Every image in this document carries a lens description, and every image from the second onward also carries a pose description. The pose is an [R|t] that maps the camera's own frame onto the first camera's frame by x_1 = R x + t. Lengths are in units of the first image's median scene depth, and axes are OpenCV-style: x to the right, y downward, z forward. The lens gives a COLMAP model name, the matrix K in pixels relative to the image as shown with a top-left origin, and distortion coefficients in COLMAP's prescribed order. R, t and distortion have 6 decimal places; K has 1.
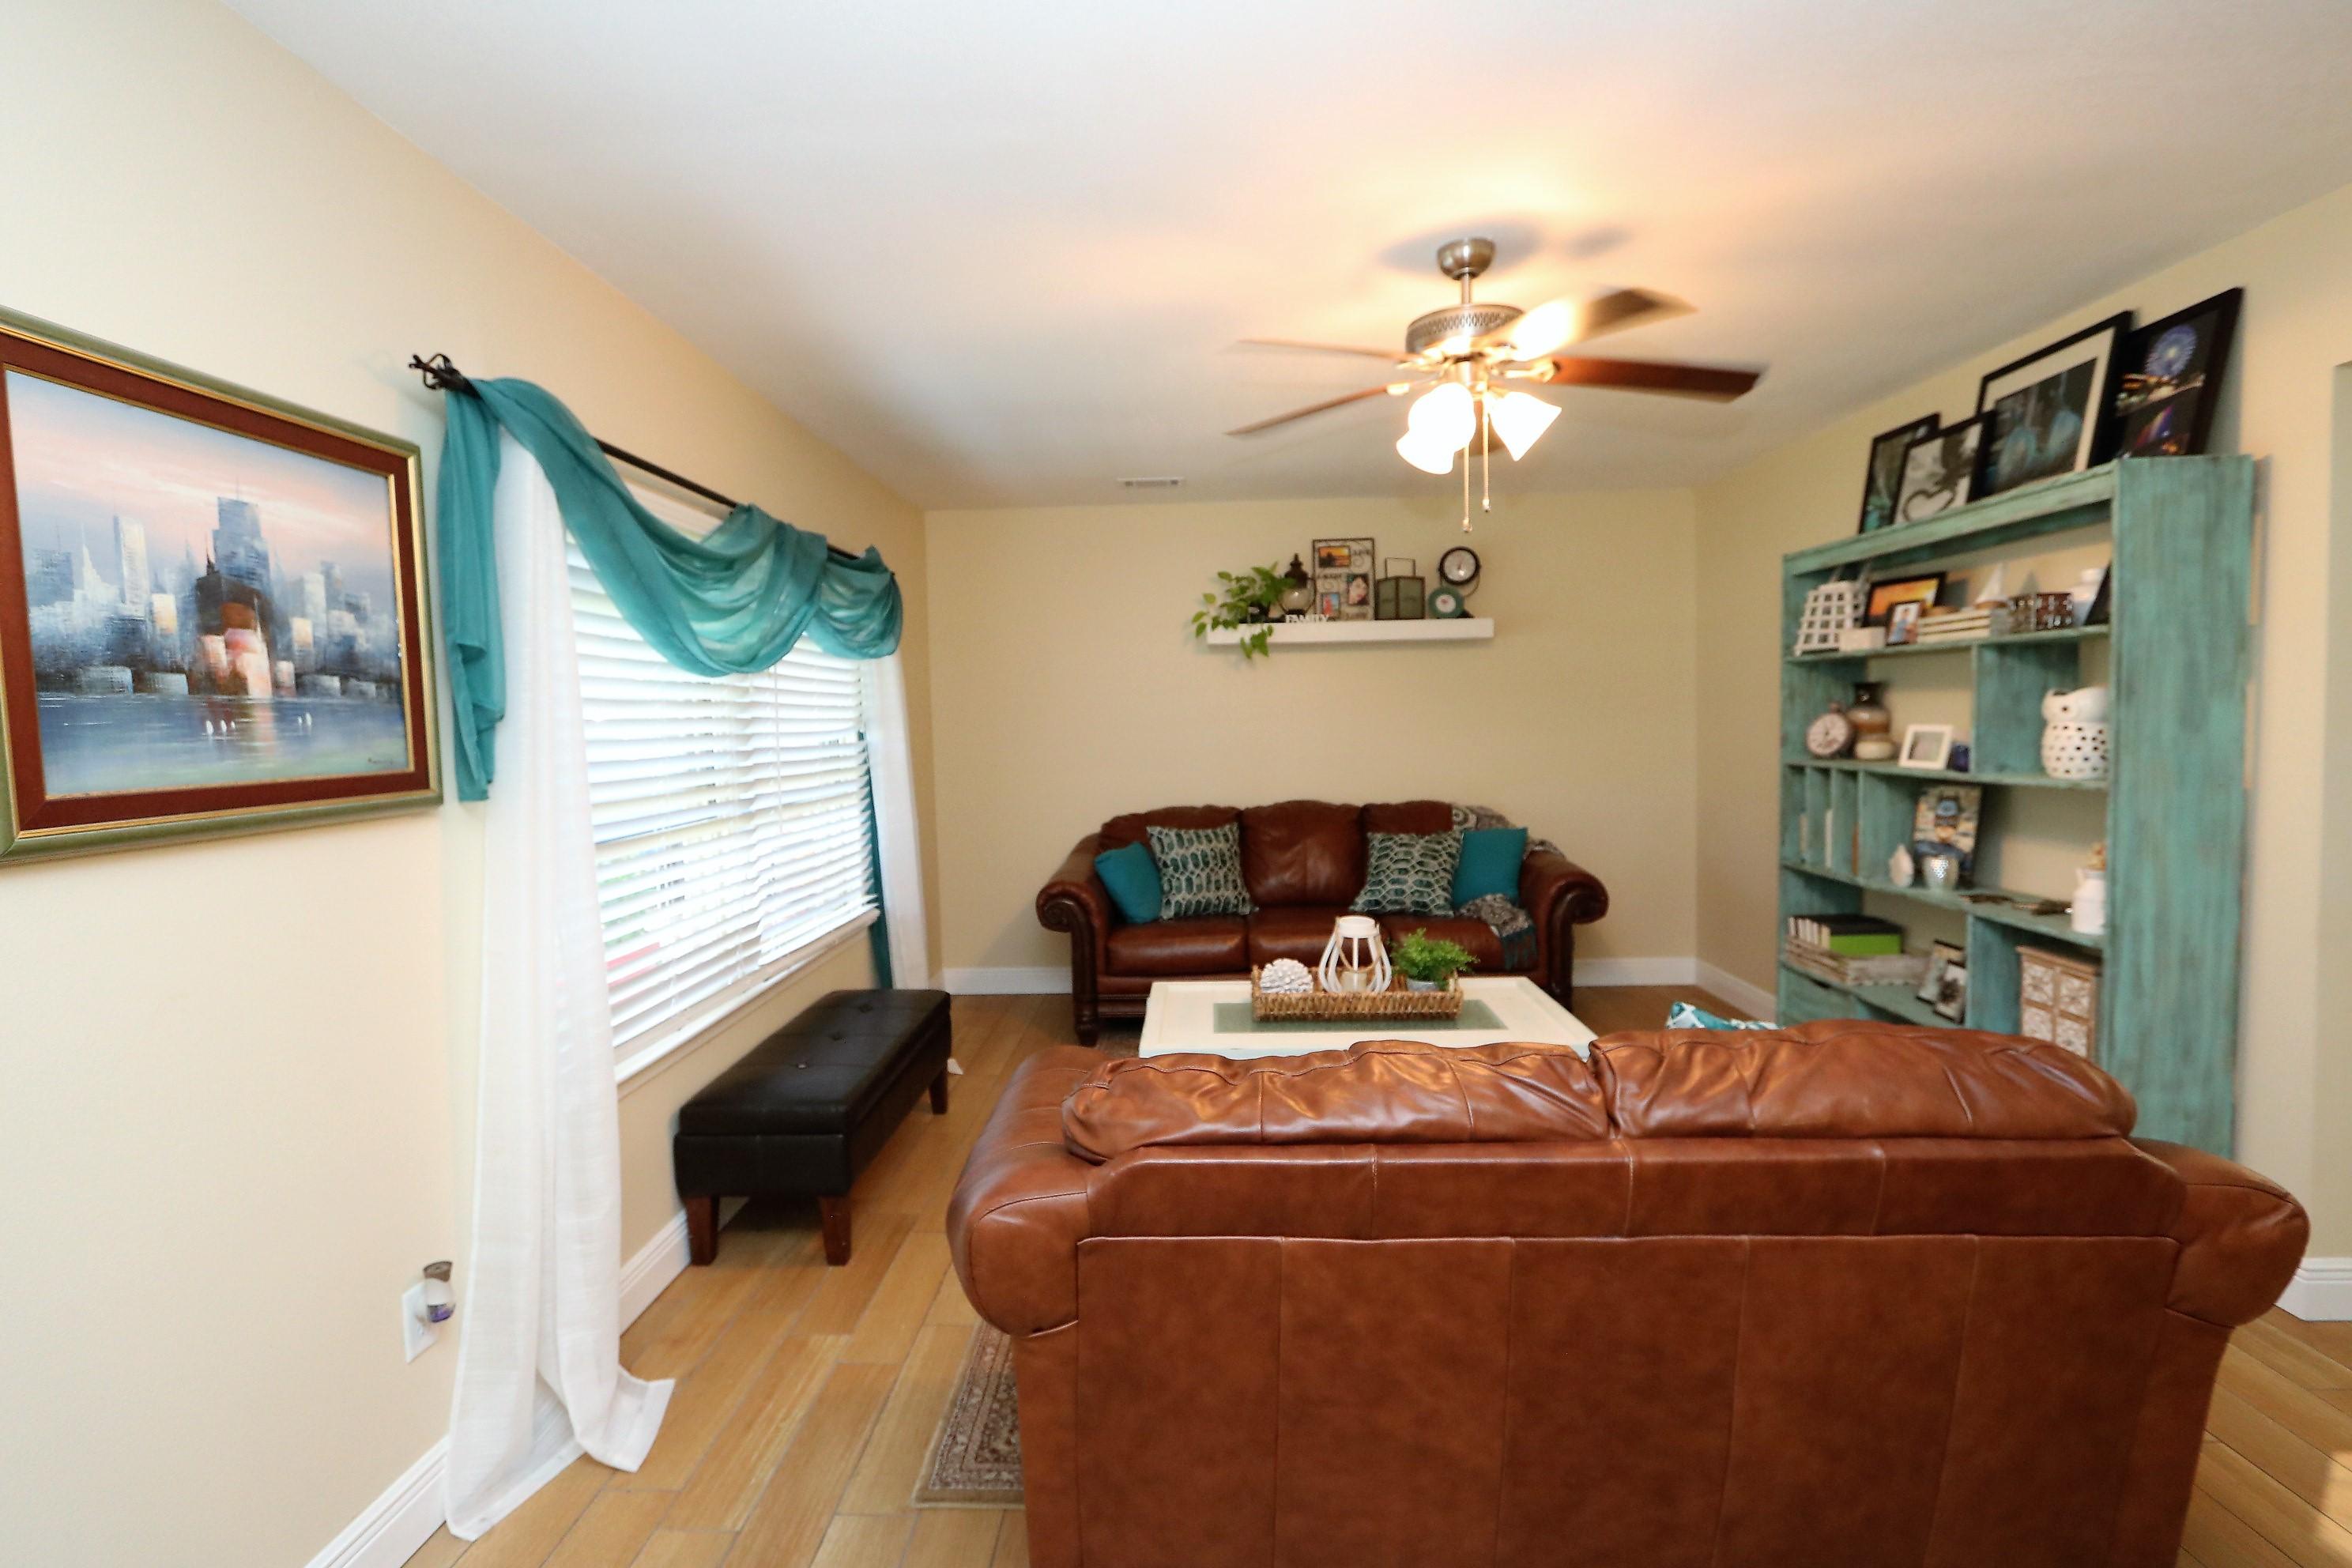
lens RADIAL K [[1092.9, 0, 1167.2], [0, 1092.9, 788.8], [0, 0, 1]] dist [-0.020831, 0.003834]
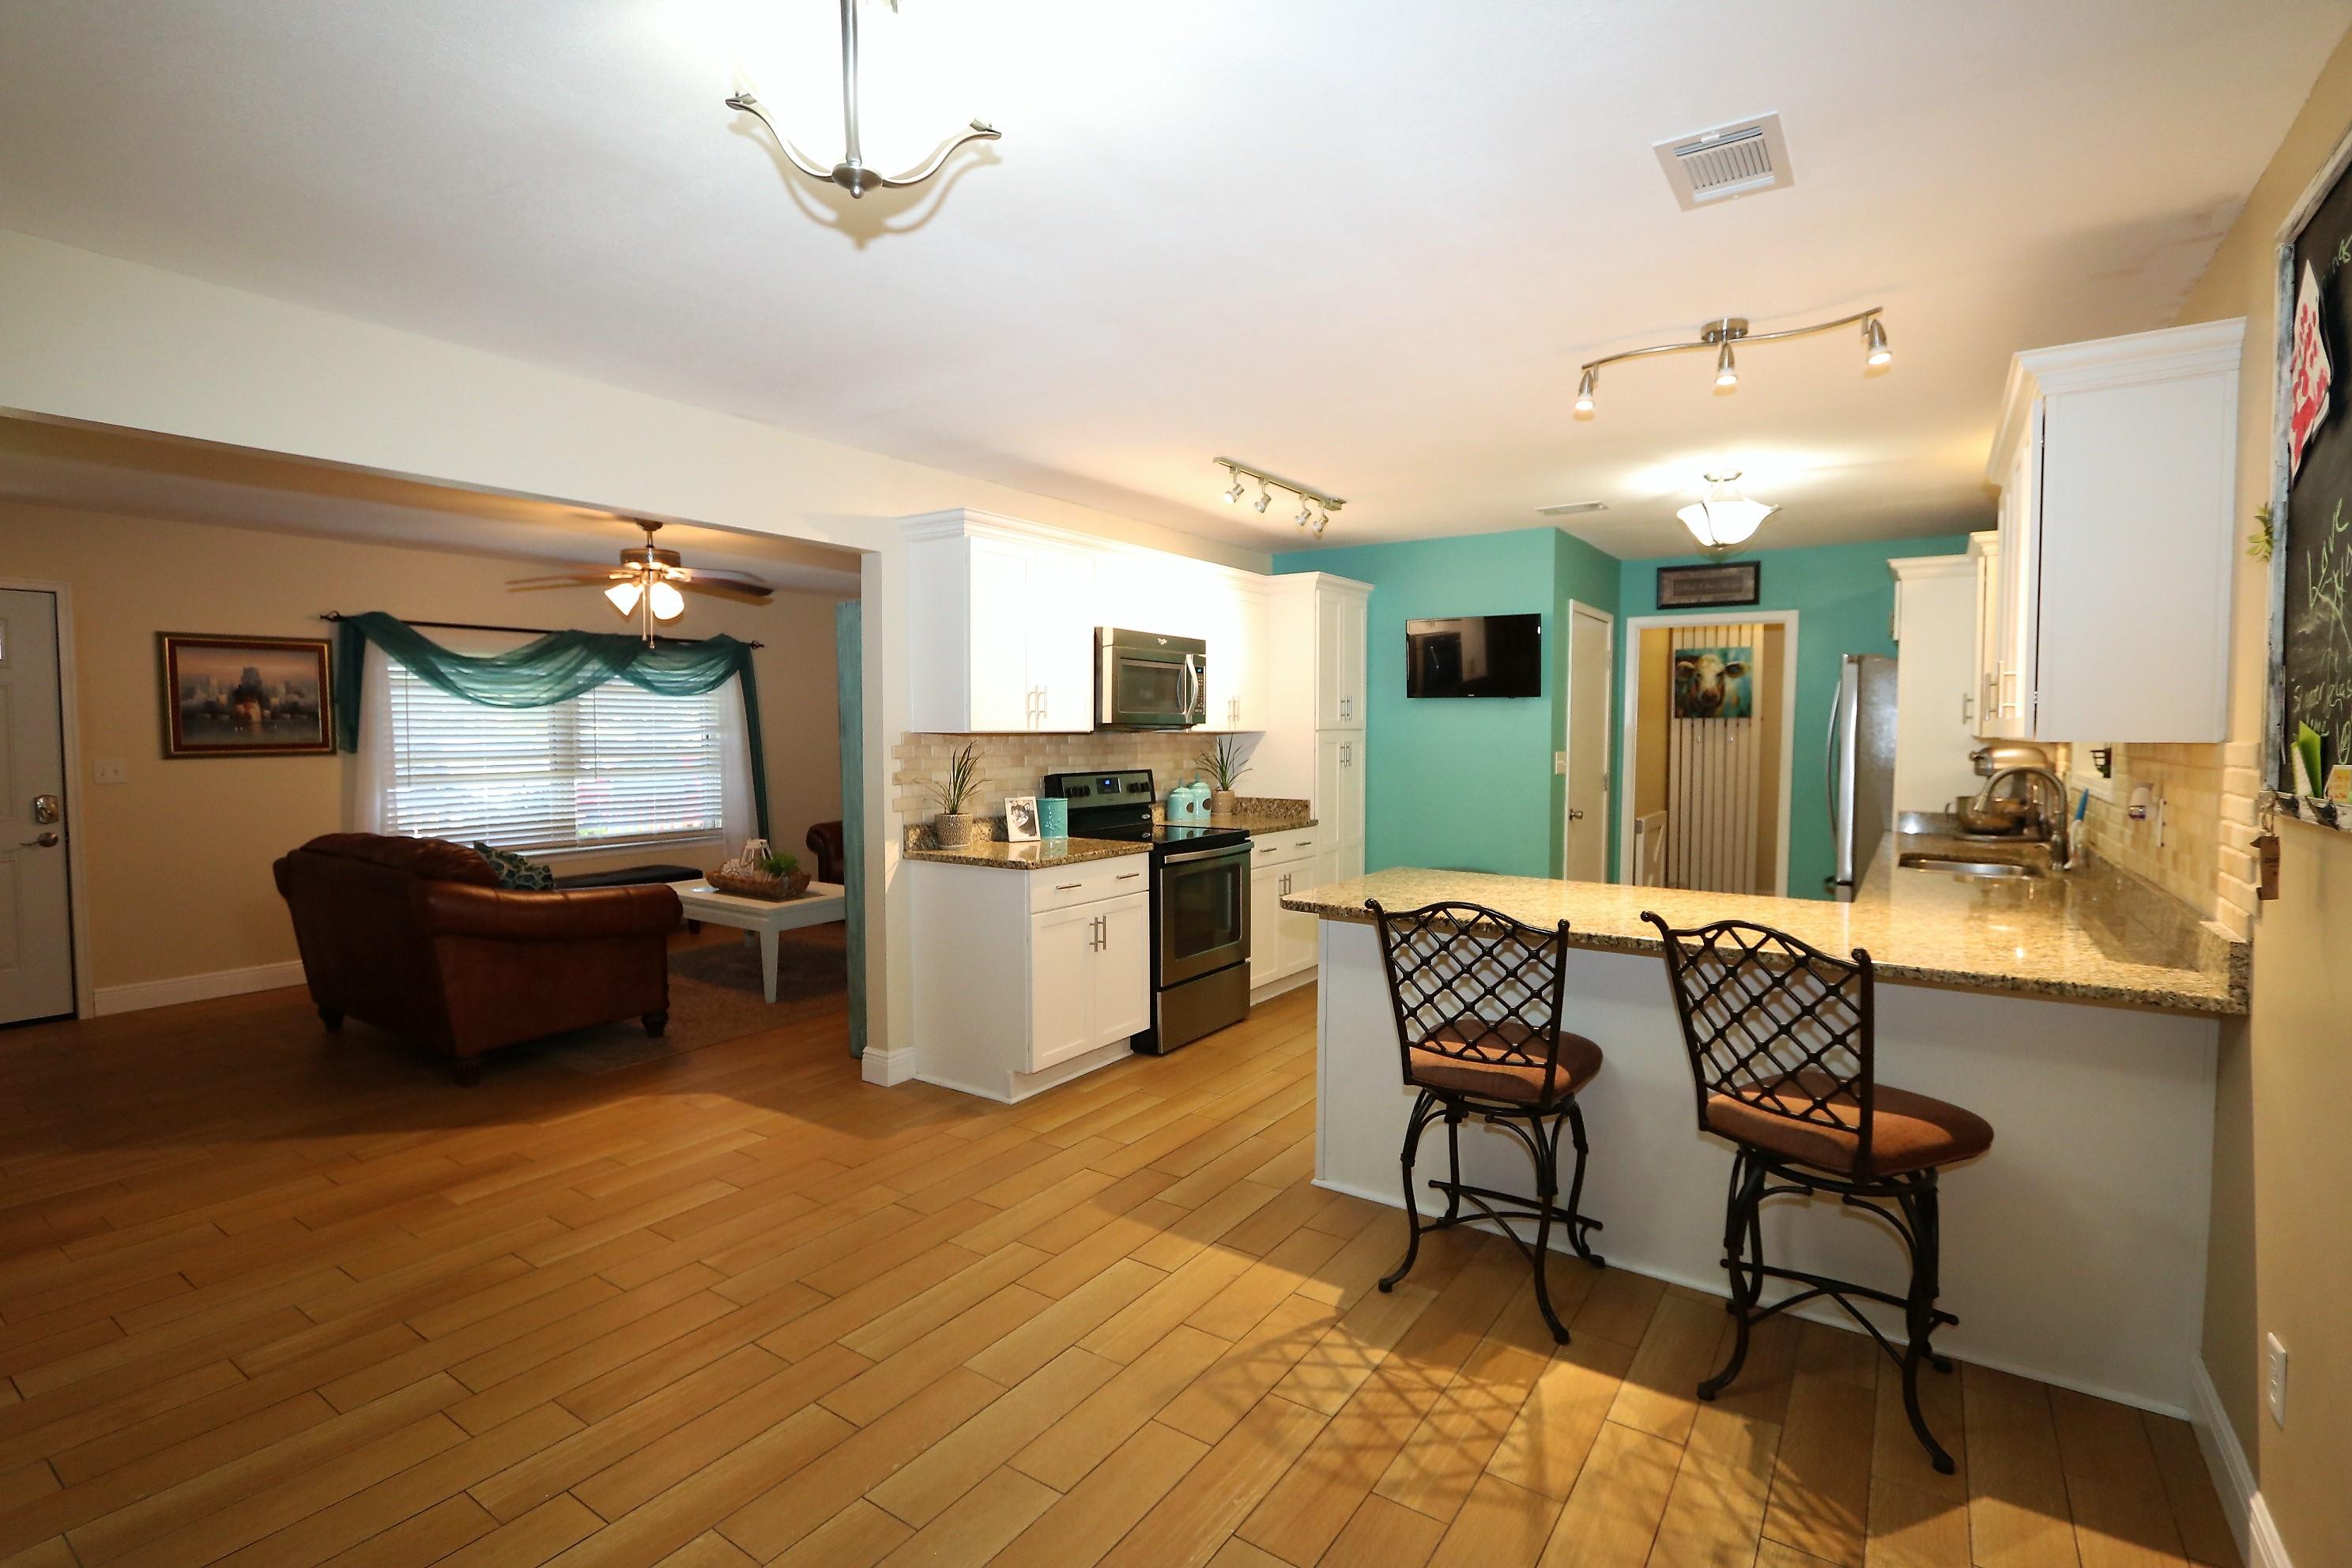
lens RADIAL K [[1092.9, 0, 1155.3], [0, 1092.9, 783.9], [0, 0, 1]] dist [-0.020831, 0.003834]
pose [[0.836692, 0.050075, -0.545380, 3.109027], [-0.051917, 0.998579, 0.012039, -0.060960], [0.545208, 0.018241, 0.838102, -0.331903]]
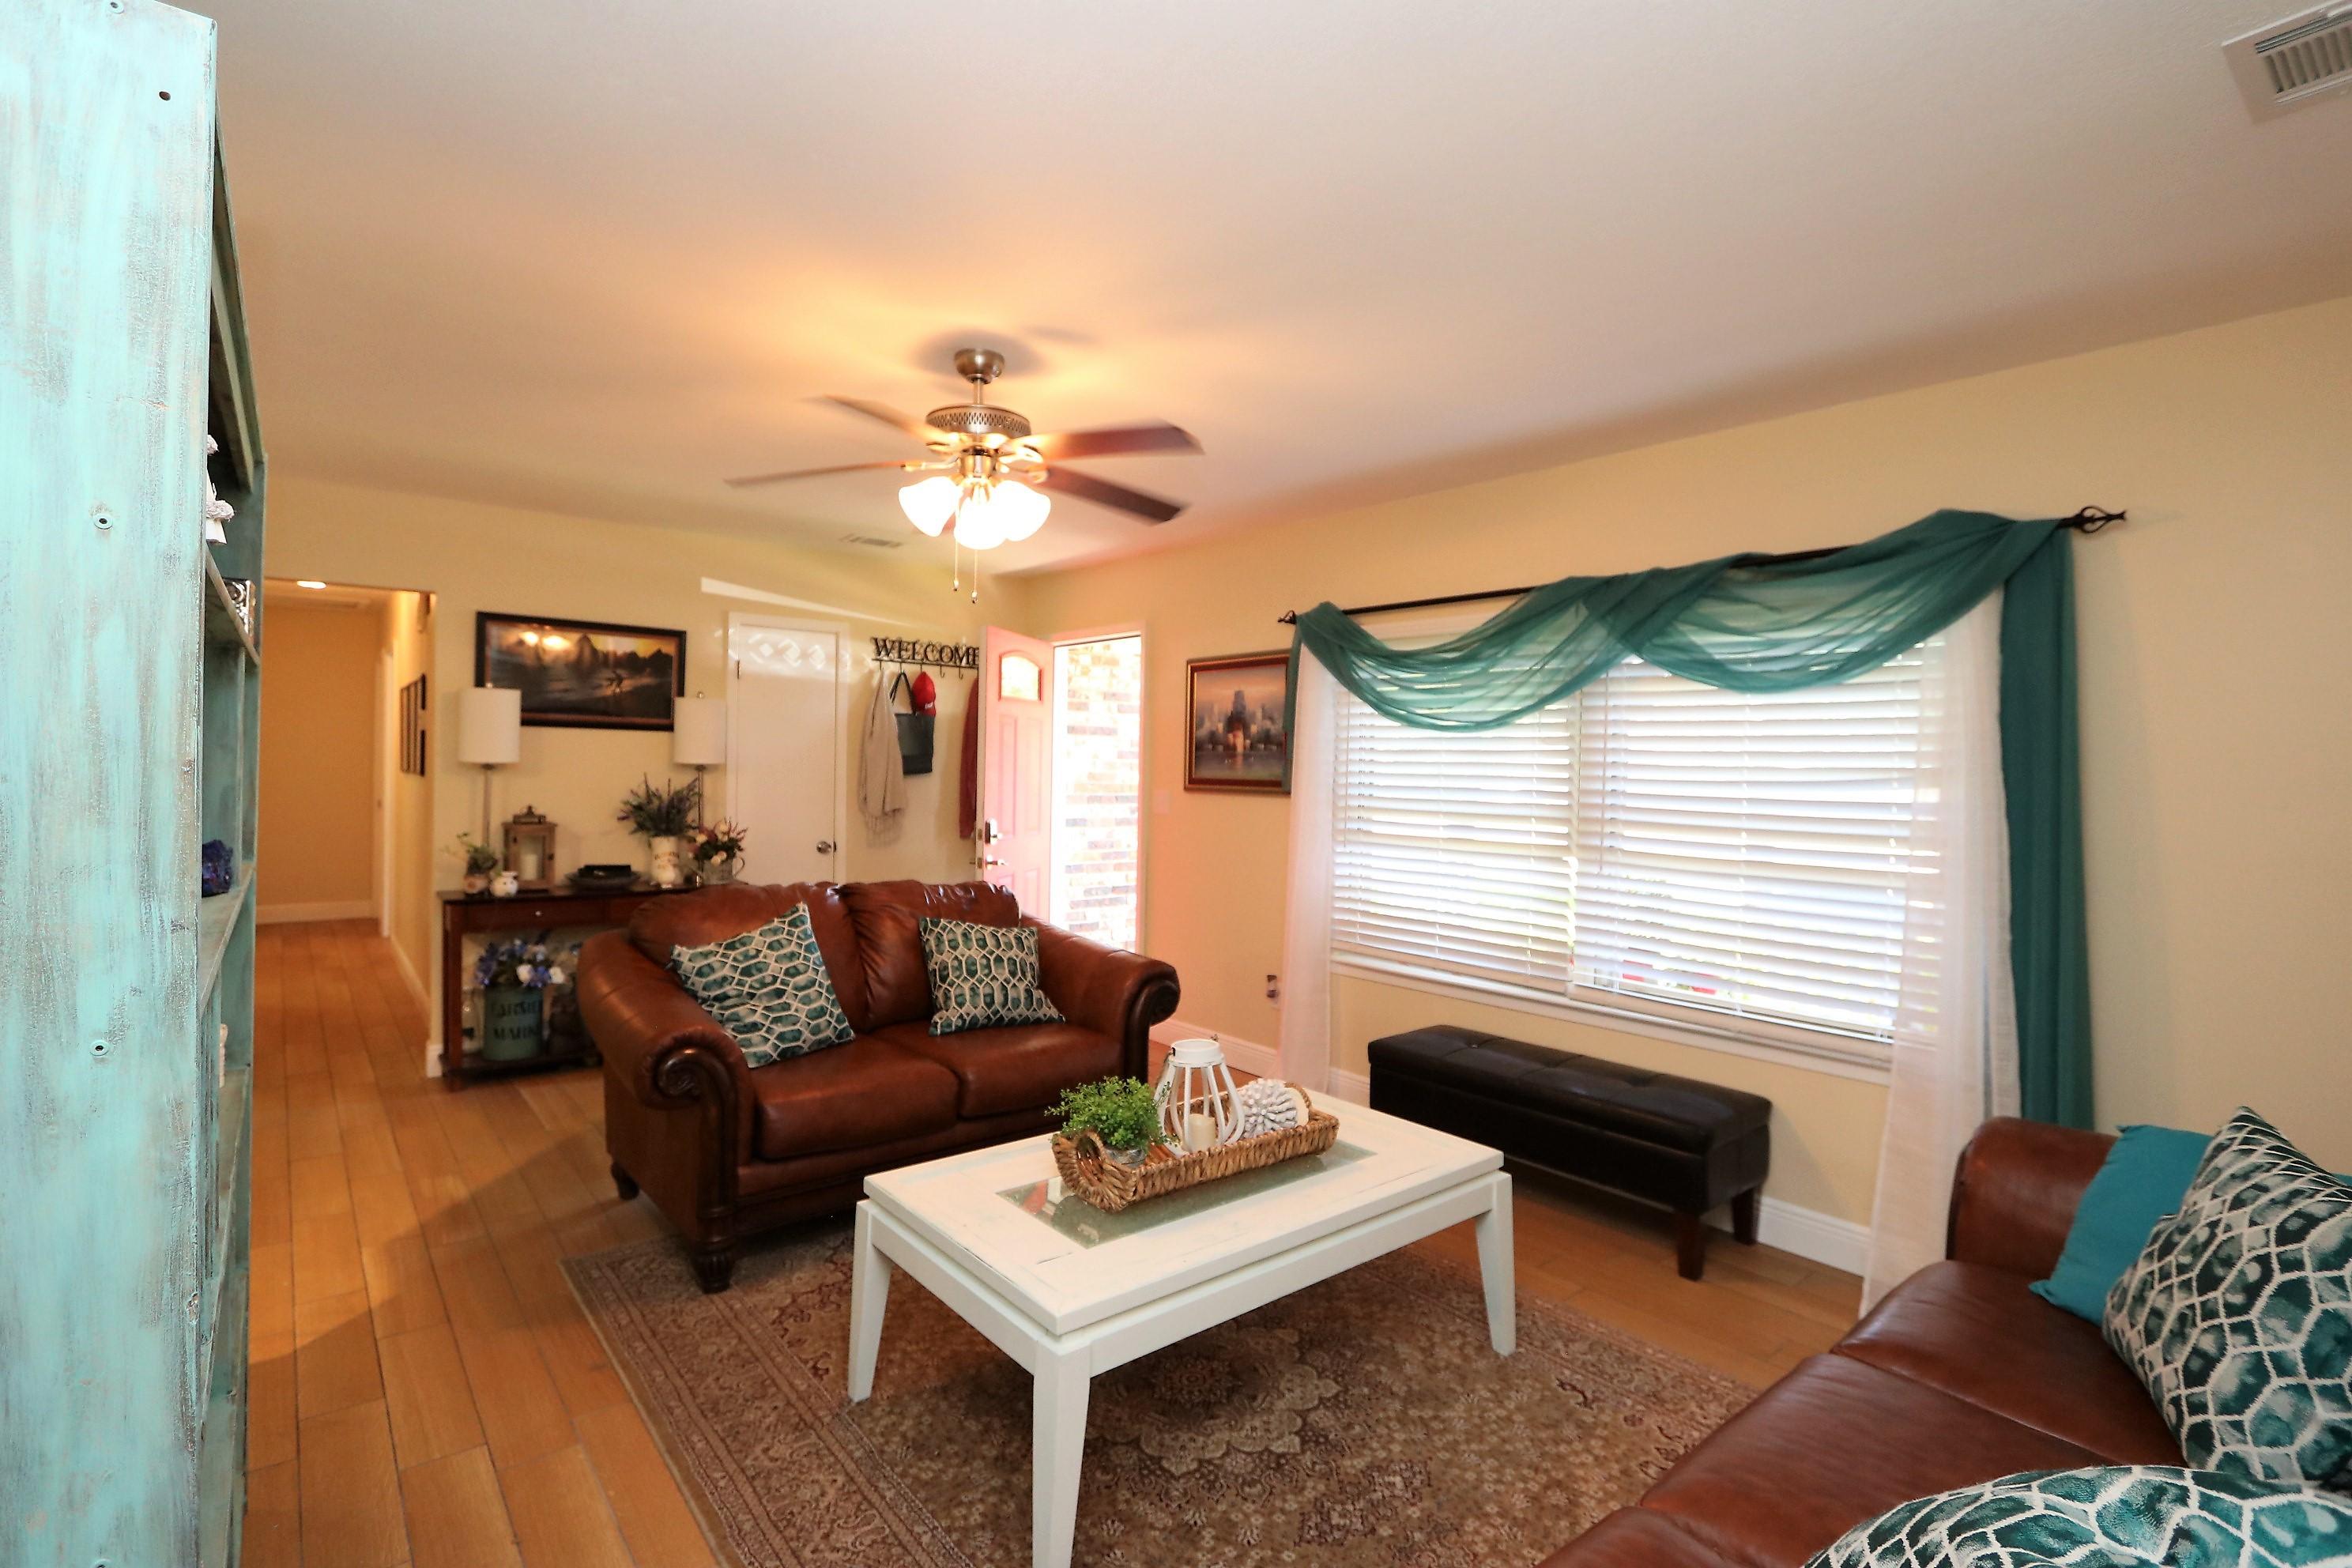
lens RADIAL K [[1092.9, 0, 1165.1], [0, 1092.9, 775.2], [0, 0, 1]] dist [-0.020831, 0.003834]
pose [[-0.753299, 0.014431, -0.657520, 1.179815], [-0.043986, 0.996415, 0.072263, -0.198791], [0.656205, 0.083358, -0.749964, 2.720638]]
